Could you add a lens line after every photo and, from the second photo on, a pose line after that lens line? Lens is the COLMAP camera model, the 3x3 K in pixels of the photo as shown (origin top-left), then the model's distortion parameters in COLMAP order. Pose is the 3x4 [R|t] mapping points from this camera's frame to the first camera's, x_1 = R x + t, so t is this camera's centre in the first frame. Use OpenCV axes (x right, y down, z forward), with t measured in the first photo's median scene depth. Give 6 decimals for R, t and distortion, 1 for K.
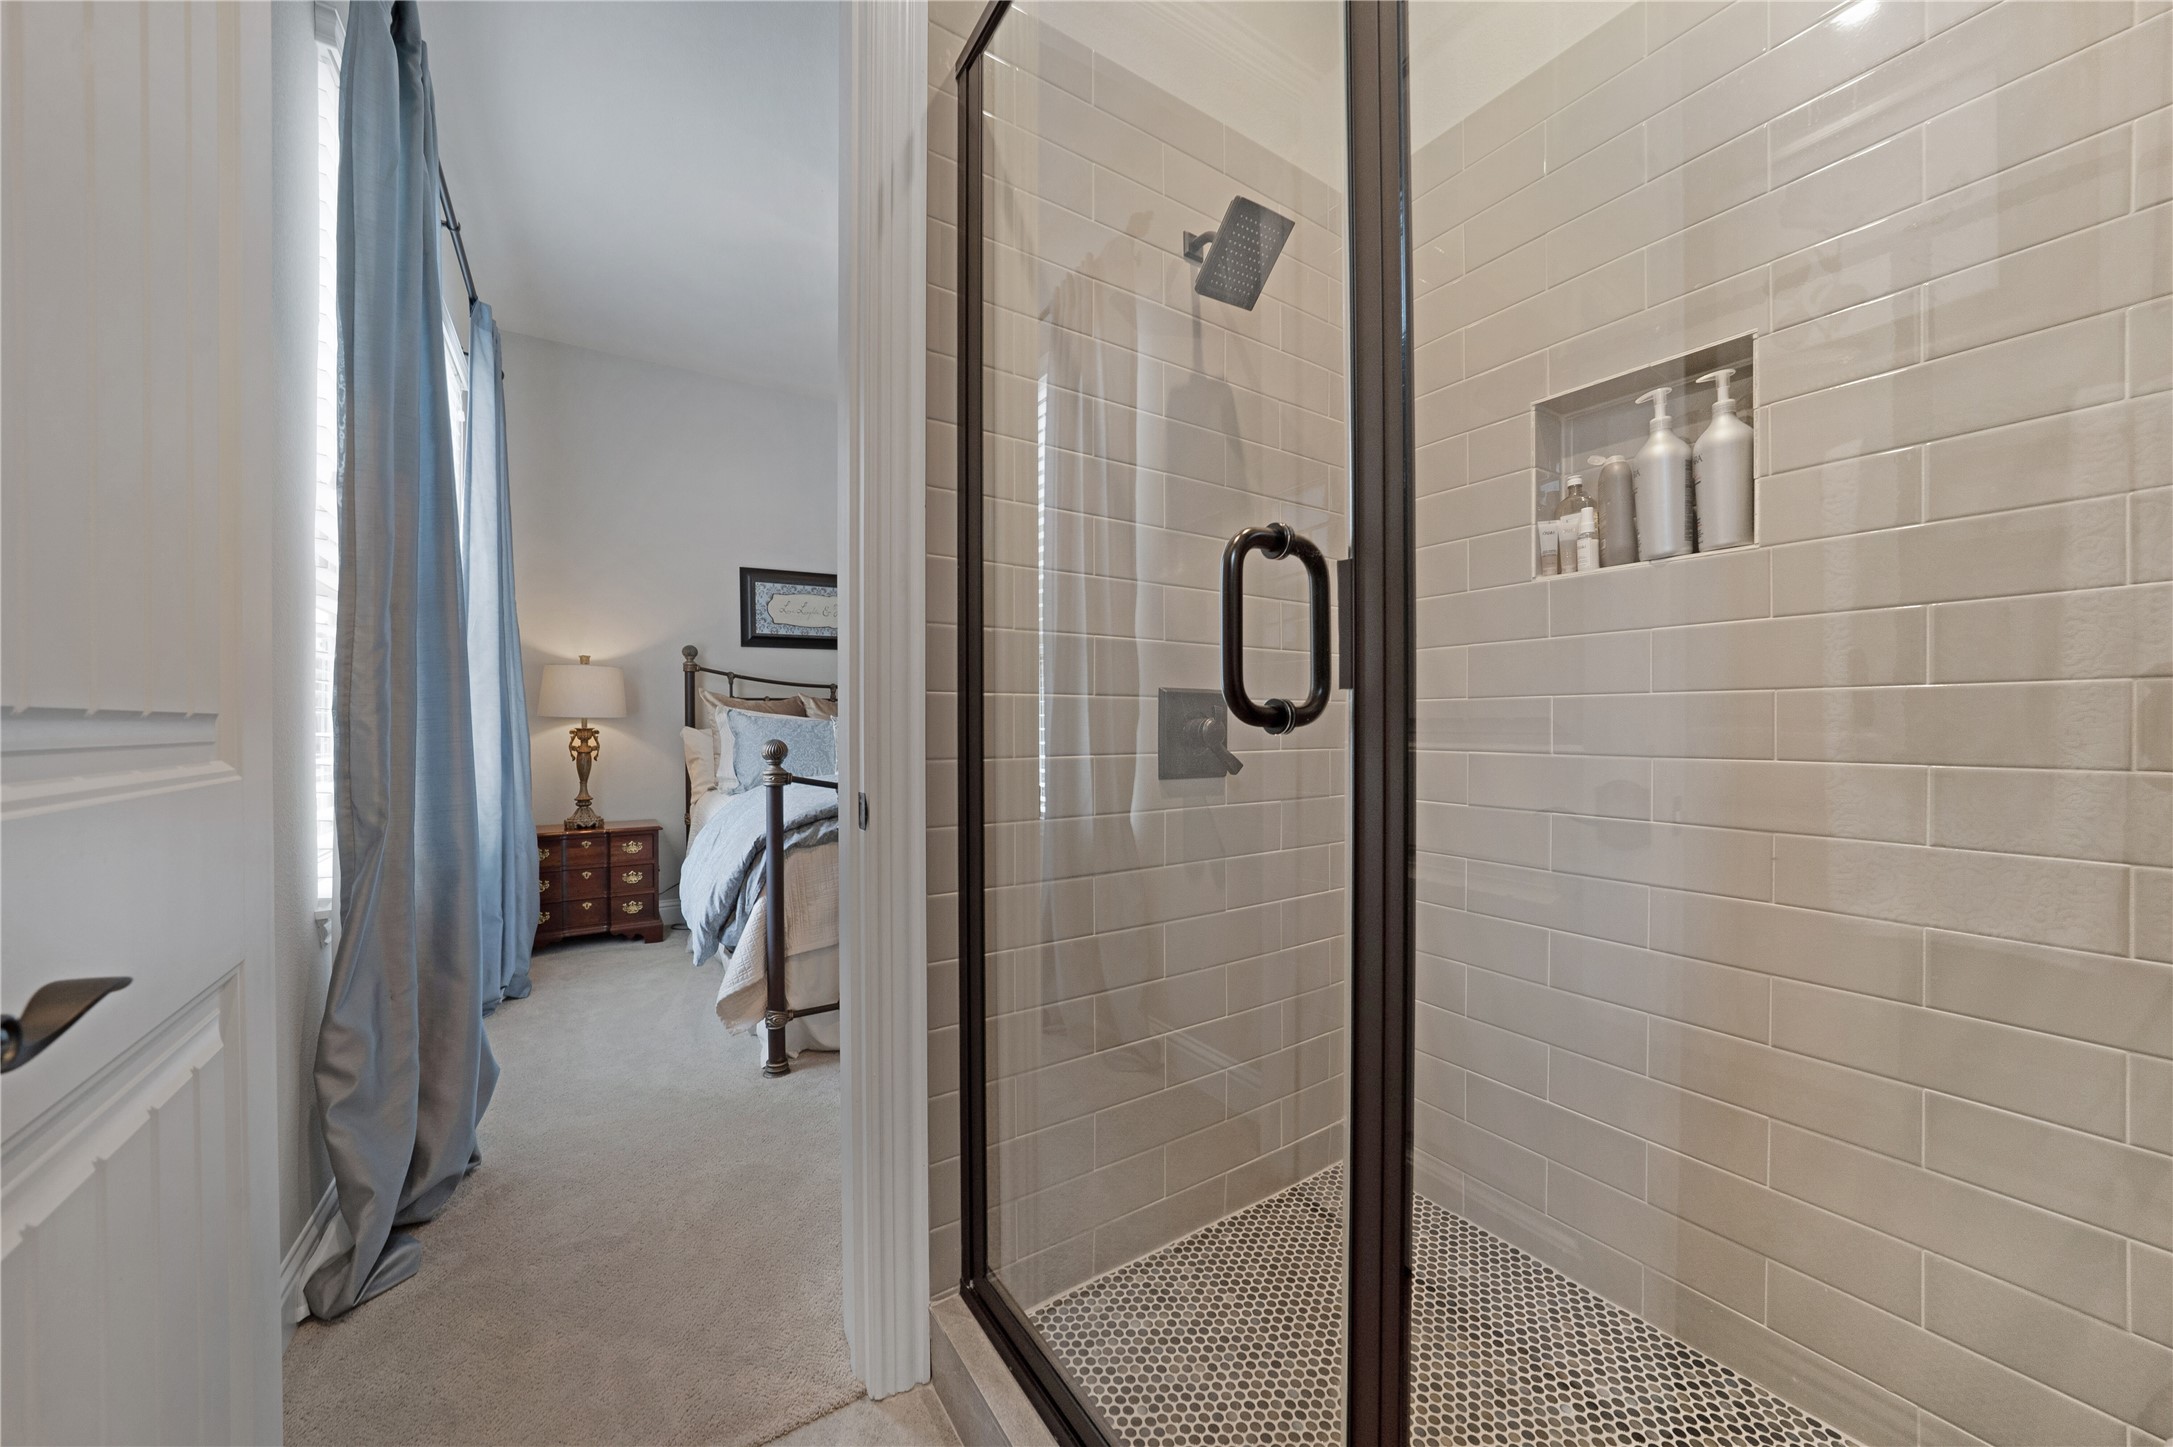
lens RADIAL K [[778.5, 0, 1086.5], [0, 778.5, 723.5], [0, 0, 1]] dist [-0.026307, -0.000013]
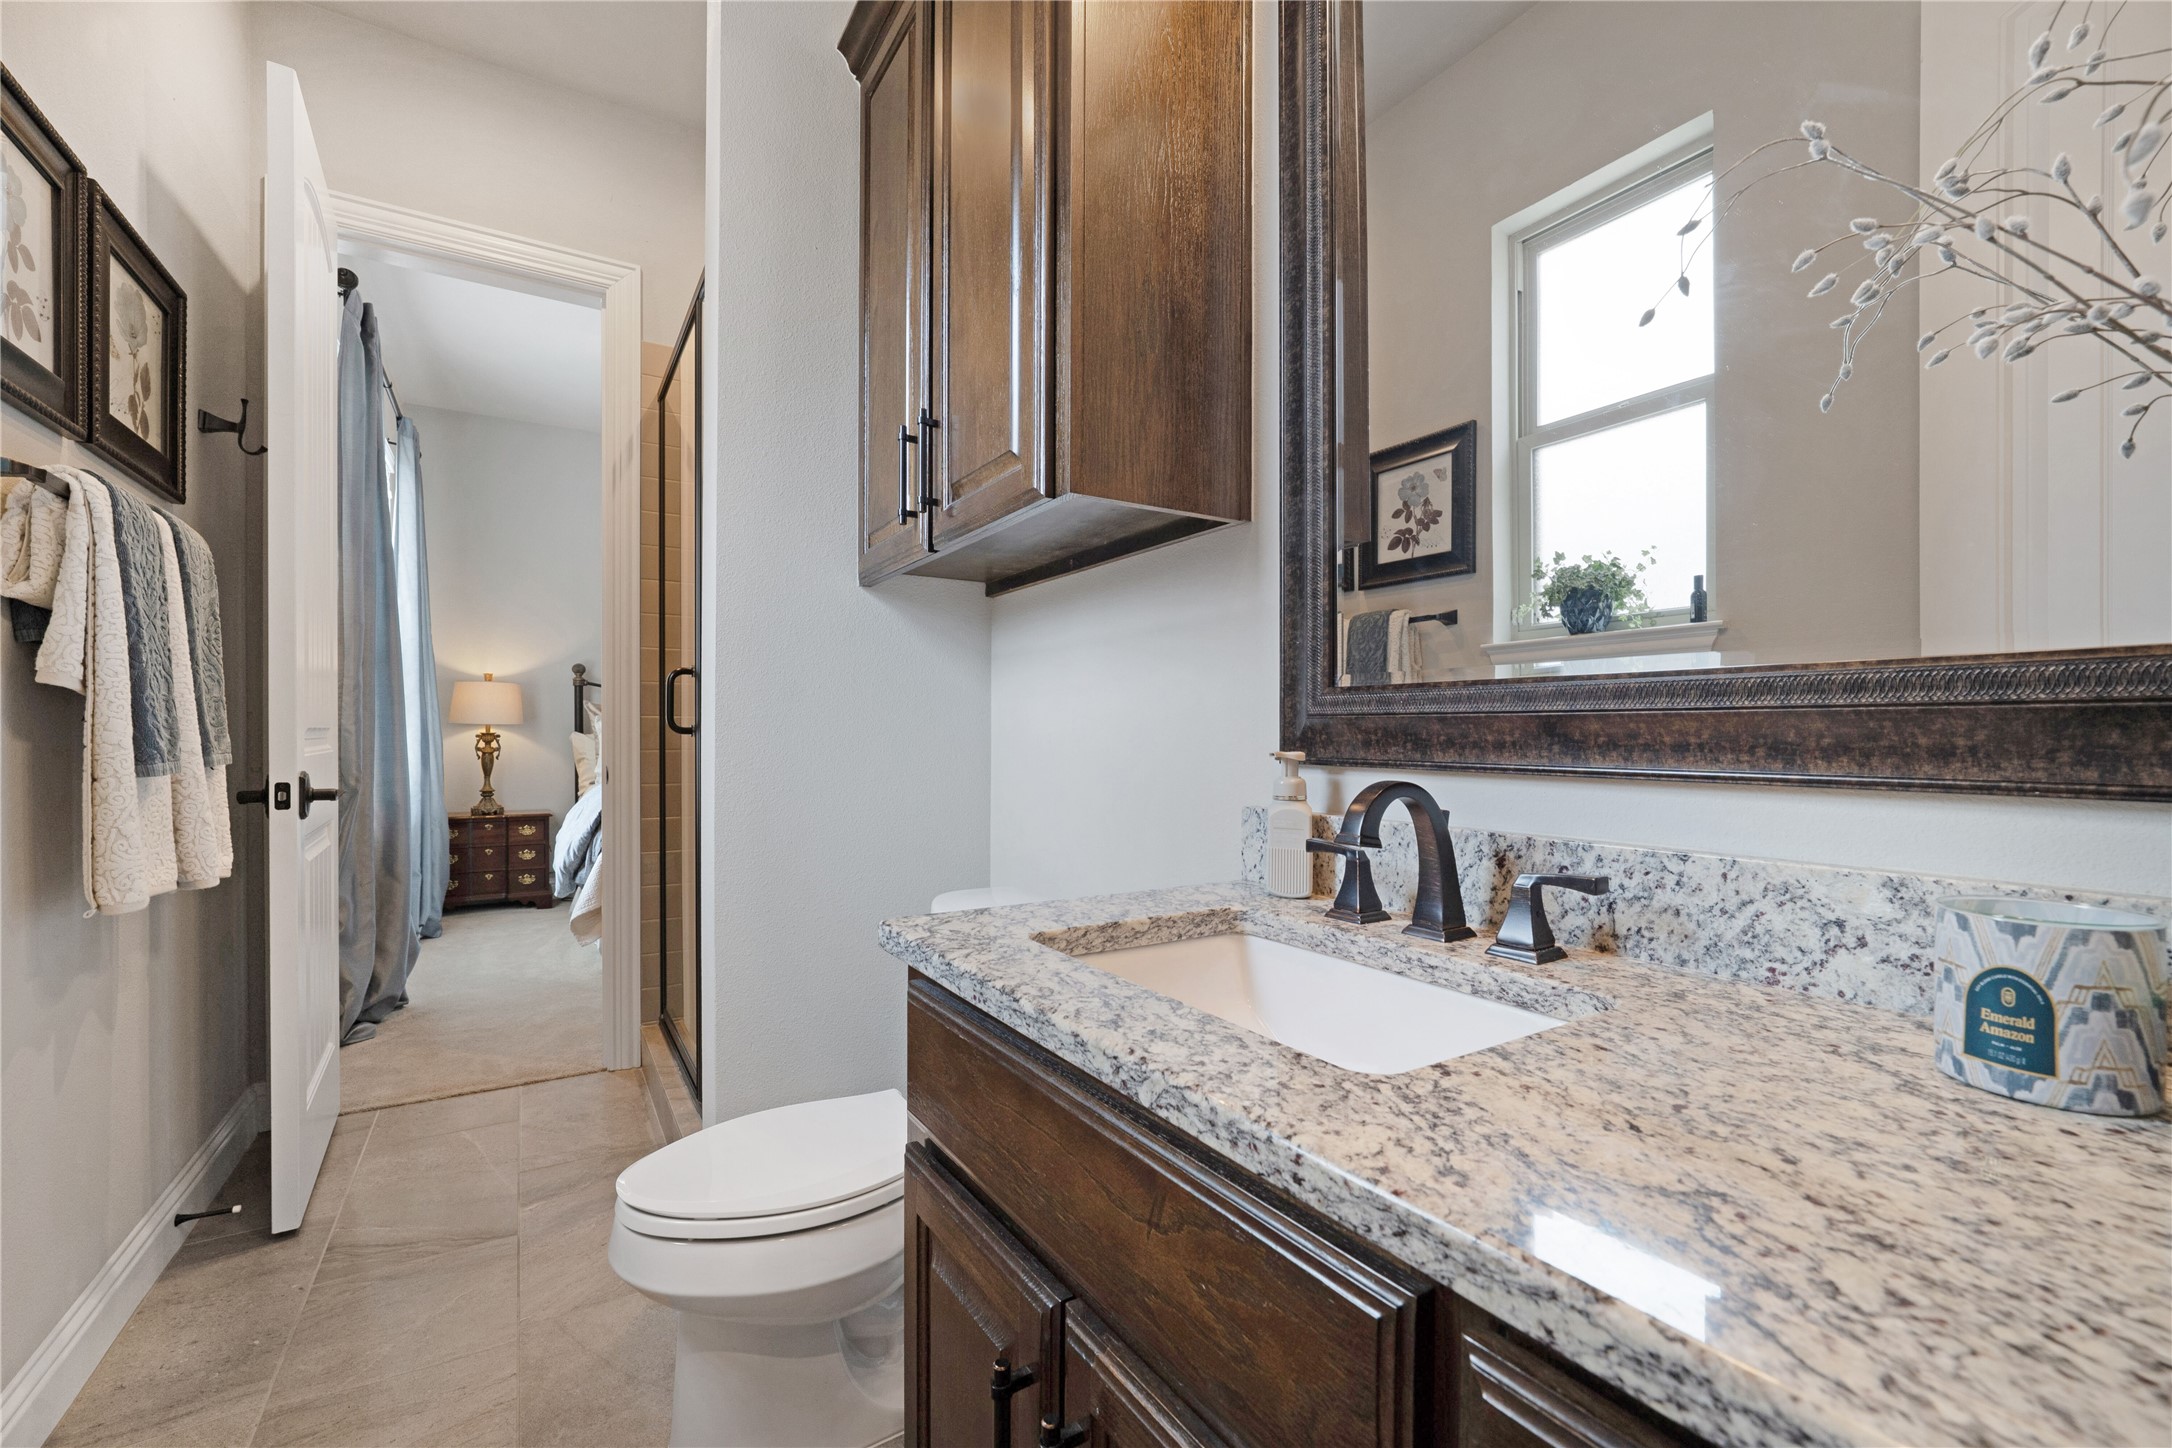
lens RADIAL K [[896.7, 0, 1094.2], [0, 896.7, 736.1], [0, 0, 1]] dist [0.000124, -0.015700]
pose [[0.999976, 0.006745, 0.001700, 0.314214], [-0.006755, 0.999957, 0.006308, -0.004258], [-0.001657, -0.006320, 0.999979, -0.429435]]
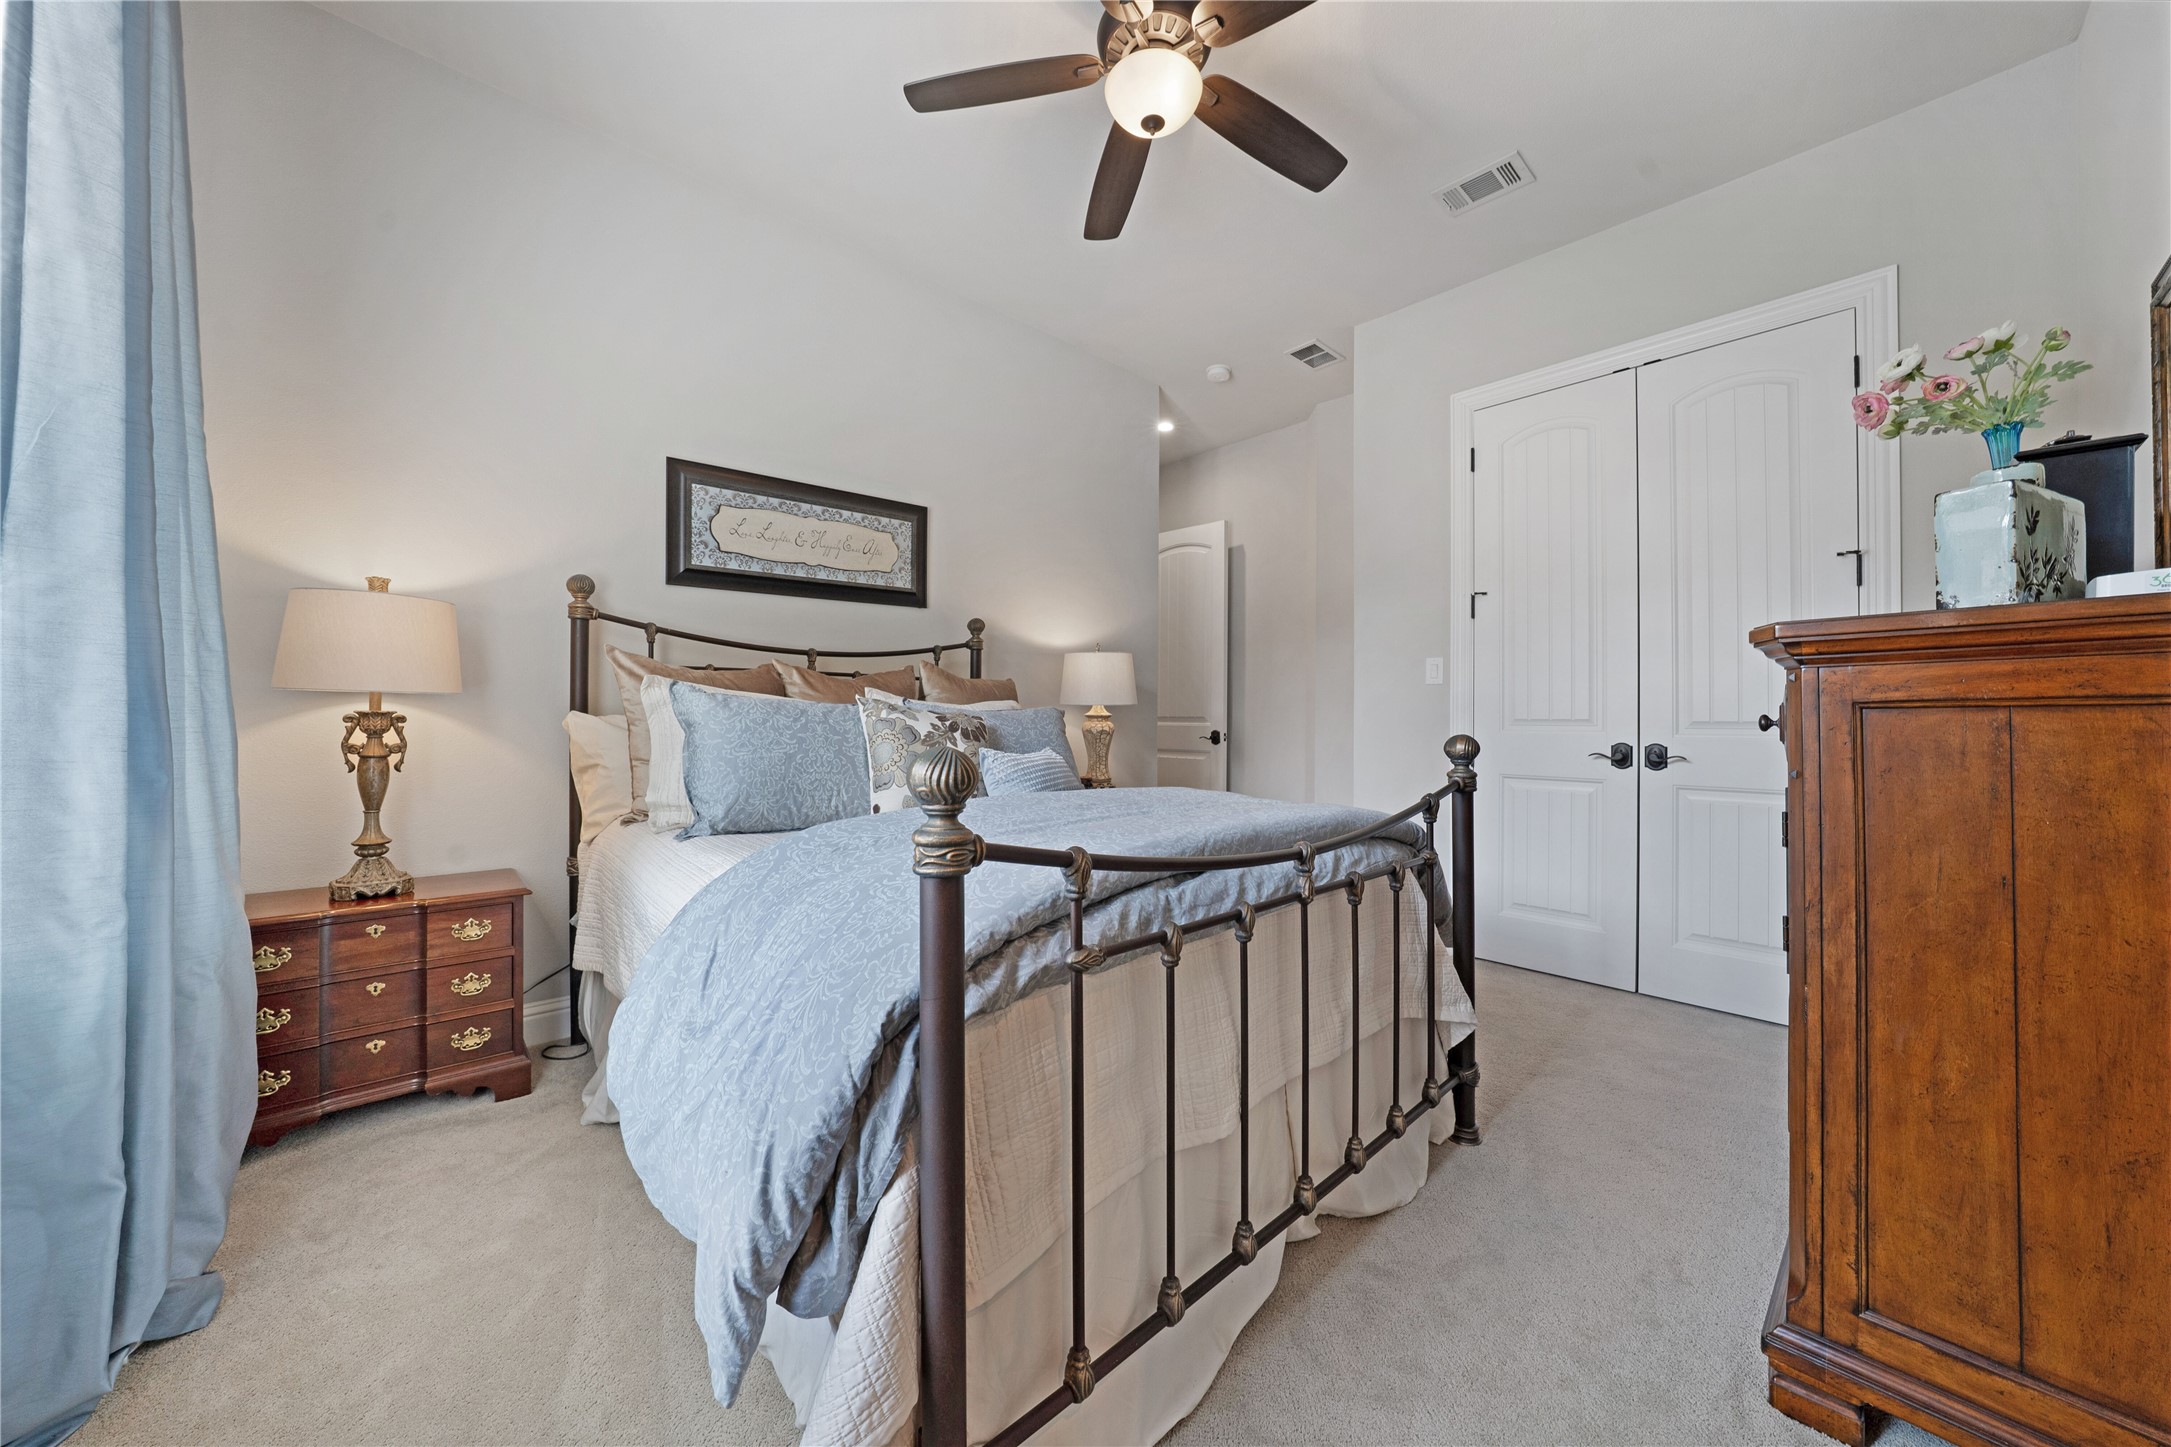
lens RADIAL K [[766.2, 0, 1094.3], [0, 766.2, 707.5], [0, 0, 1]] dist [-0.012962, 0.000046]
pose [[0.984594, 0.011869, 0.174451, -0.252083], [-0.010921, 0.999920, -0.006394, 0.001040], [-0.174513, 0.004391, 0.984645, 0.394954]]
